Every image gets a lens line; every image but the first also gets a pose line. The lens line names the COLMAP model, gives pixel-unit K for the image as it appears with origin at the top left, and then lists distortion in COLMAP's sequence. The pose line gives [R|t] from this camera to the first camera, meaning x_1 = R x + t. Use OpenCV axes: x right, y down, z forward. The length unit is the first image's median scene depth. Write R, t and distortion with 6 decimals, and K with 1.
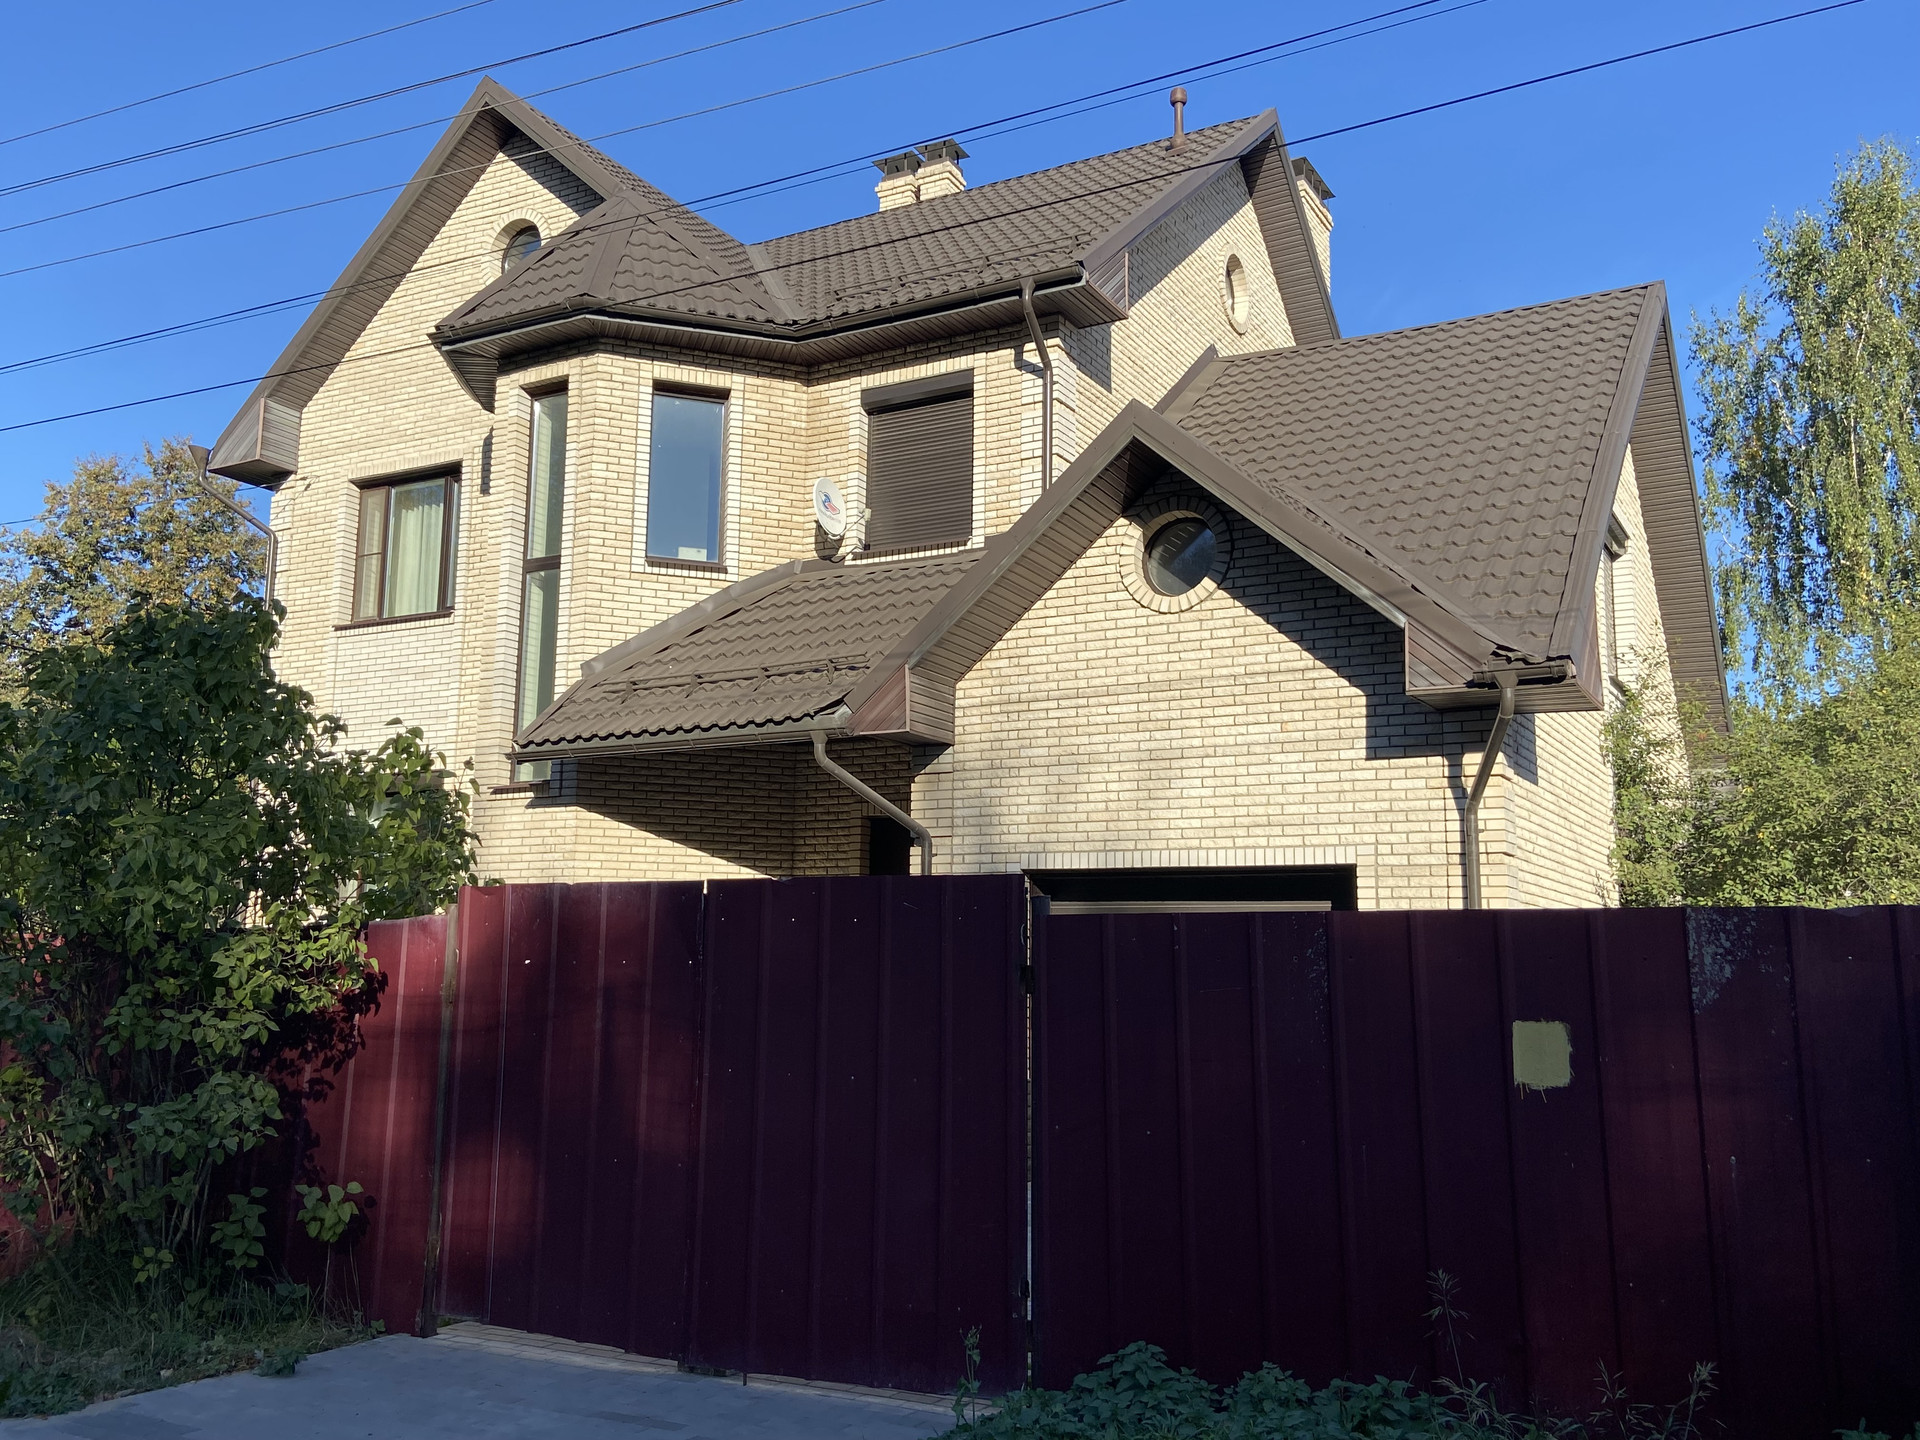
lens RADIAL K [[1678.5, 0, 960.7], [0, 1678.5, 720.4], [0, 0, 1]] dist [0.013214, 0.000954]
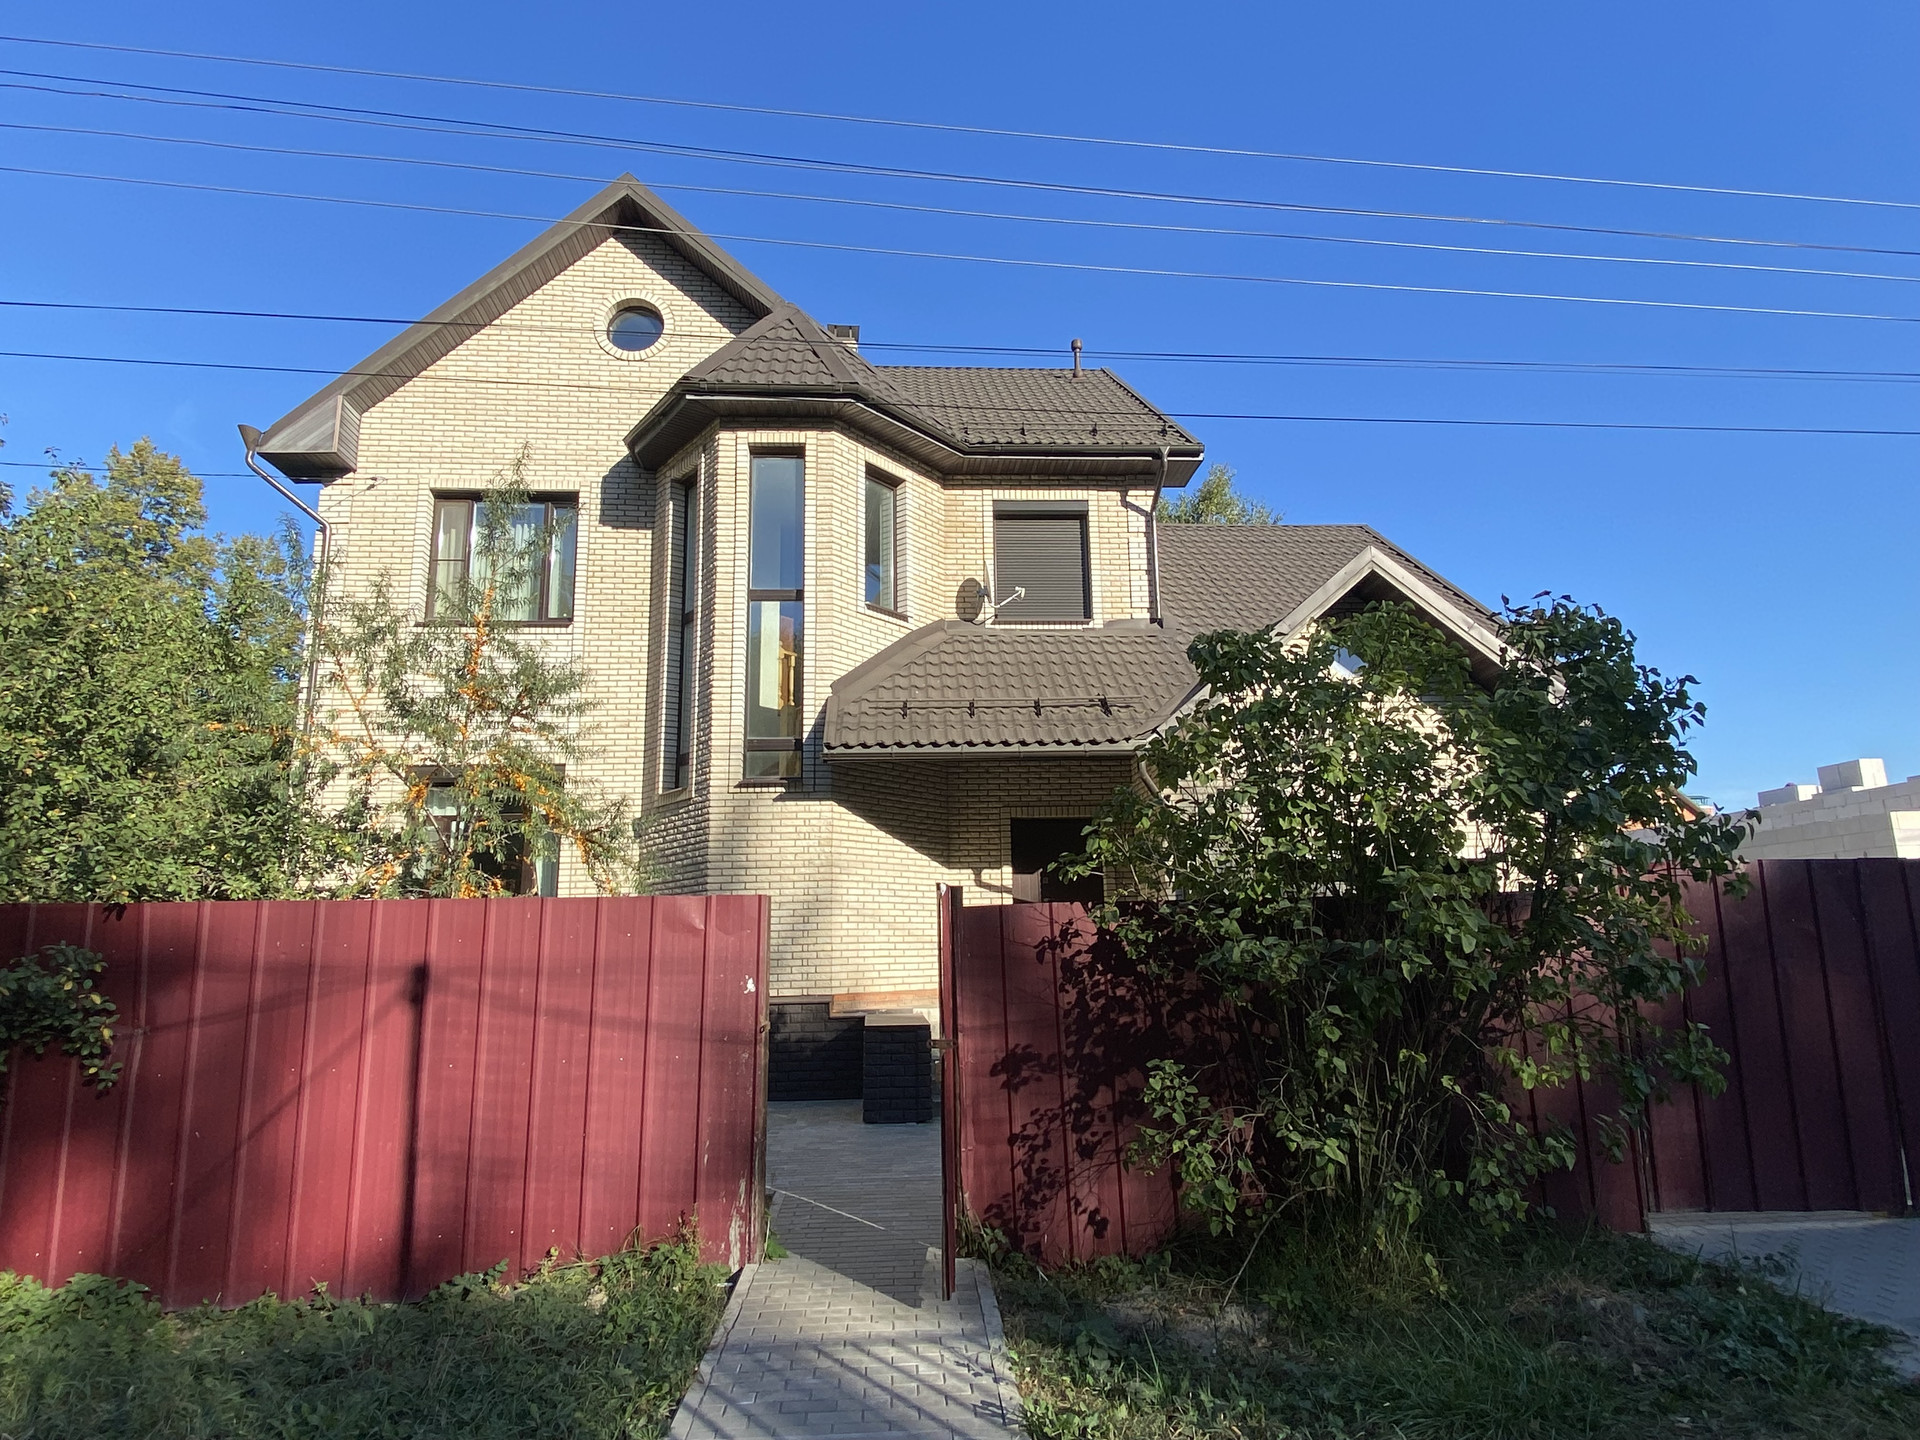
lens RADIAL K [[1121.6, 0, 960.6], [0, 1121.6, 719.5], [0, 0, 1]] dist [-0.000756, 0.000496]
pose [[0.837245, 0.078079, 0.541225, -0.556082], [-0.057103, 0.996826, -0.055470, 0.030471], [-0.543838, 0.015537, 0.839046, 0.262689]]
